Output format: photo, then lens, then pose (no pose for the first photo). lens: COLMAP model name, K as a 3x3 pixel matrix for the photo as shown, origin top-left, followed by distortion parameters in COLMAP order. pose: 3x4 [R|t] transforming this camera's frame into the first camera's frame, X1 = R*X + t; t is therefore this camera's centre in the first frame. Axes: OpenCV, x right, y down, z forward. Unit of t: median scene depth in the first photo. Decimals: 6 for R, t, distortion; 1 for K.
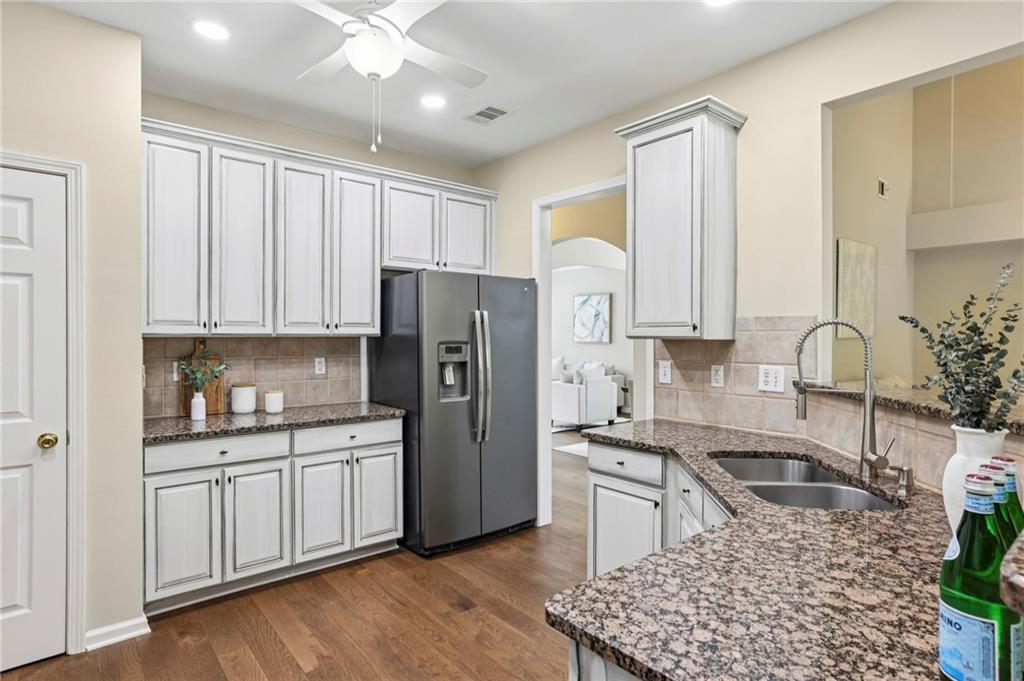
lens RADIAL K [[550.5, 0, 516.6], [0, 550.5, 340.0], [0, 0, 1]] dist [-0.002969, 0.000170]
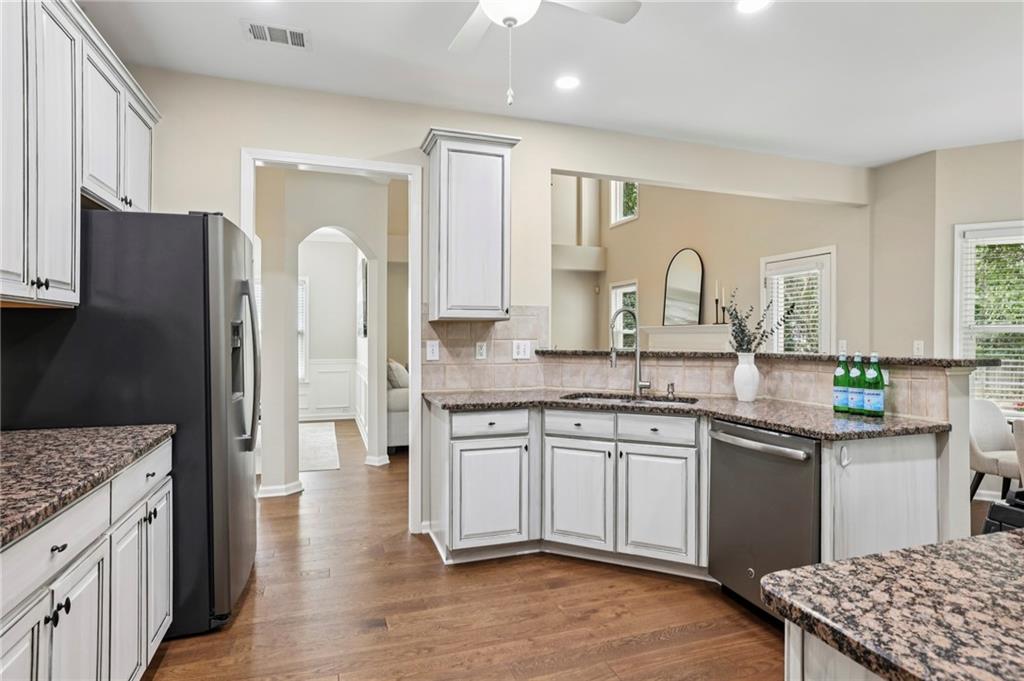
lens RADIAL K [[550.5, 0, 517.2], [0, 550.5, 335.9], [0, 0, 1]] dist [-0.002969, 0.000170]
pose [[0.357657, -0.004802, 0.933841, -0.785249], [0.005352, 0.999981, 0.003092, 0.027620], [-0.933838, 0.003892, 0.357676, 0.462460]]
